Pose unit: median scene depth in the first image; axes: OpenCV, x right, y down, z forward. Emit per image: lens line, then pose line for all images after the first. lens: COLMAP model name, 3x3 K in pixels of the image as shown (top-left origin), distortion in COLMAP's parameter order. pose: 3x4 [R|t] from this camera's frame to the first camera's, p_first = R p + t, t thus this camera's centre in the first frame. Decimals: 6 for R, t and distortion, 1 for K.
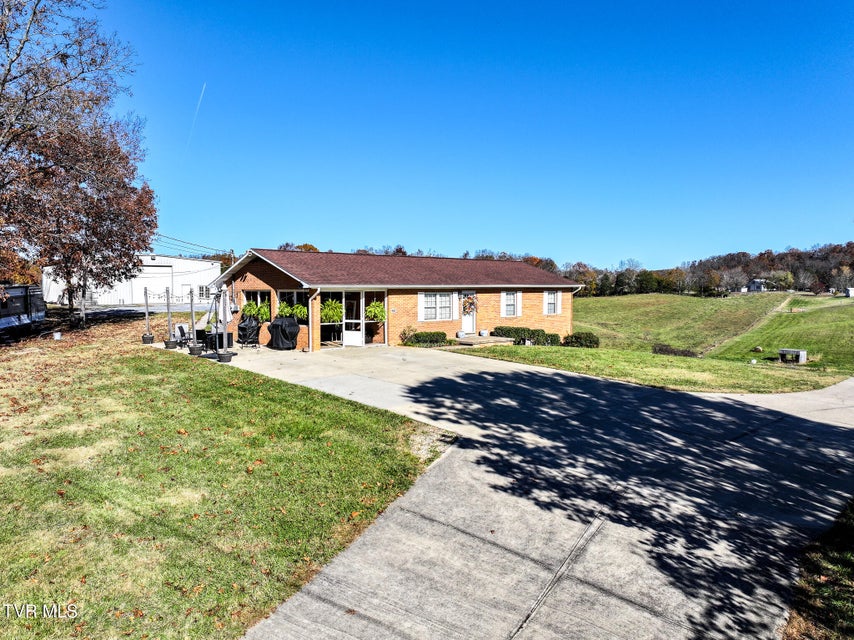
lens RADIAL K [[598.0, 0, 427.0], [0, 598.0, 320.0], [0, 0, 1]] dist [0.000710, 0.005620]
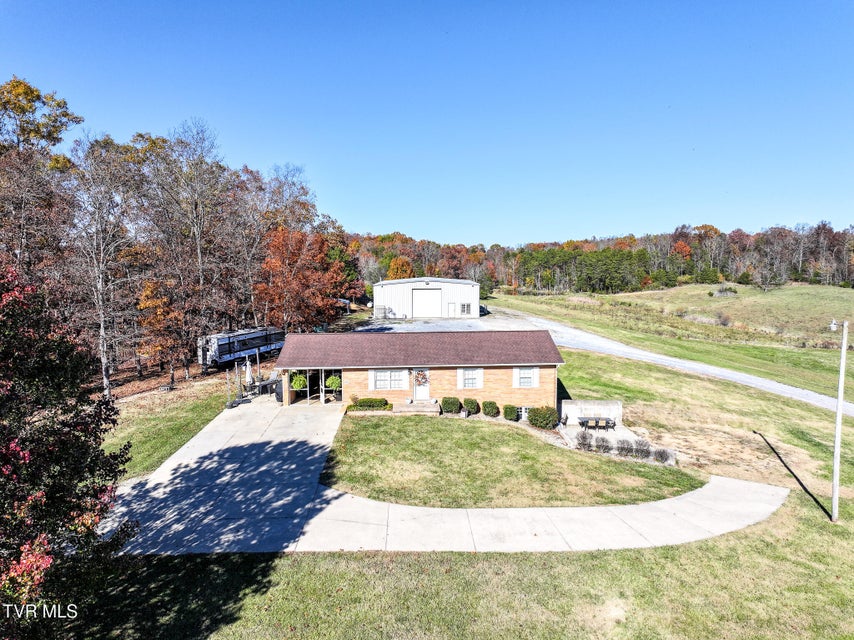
lens RADIAL K [[598.0, 0, 427.0], [0, 598.0, 320.0], [0, 0, 1]] dist [0.000710, 0.005620]
pose [[0.758293, 0.059347, -0.649207, 1.053512], [-0.027612, 0.997878, 0.058969, -0.263962], [0.651329, -0.026790, 0.758322, 0.010492]]
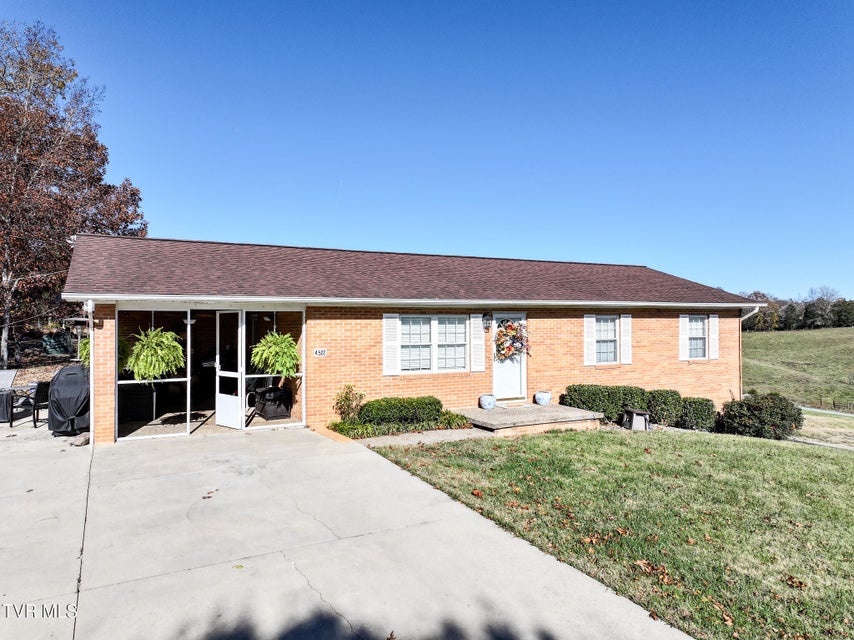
lens RADIAL K [[598.0, 0, 427.0], [0, 598.0, 320.0], [0, 0, 1]] dist [0.000710, 0.005620]
pose [[0.967591, -0.003650, -0.252496, 0.146198], [-0.010743, 0.998395, -0.055599, -0.016134], [0.252294, 0.056510, 0.965999, 0.566904]]
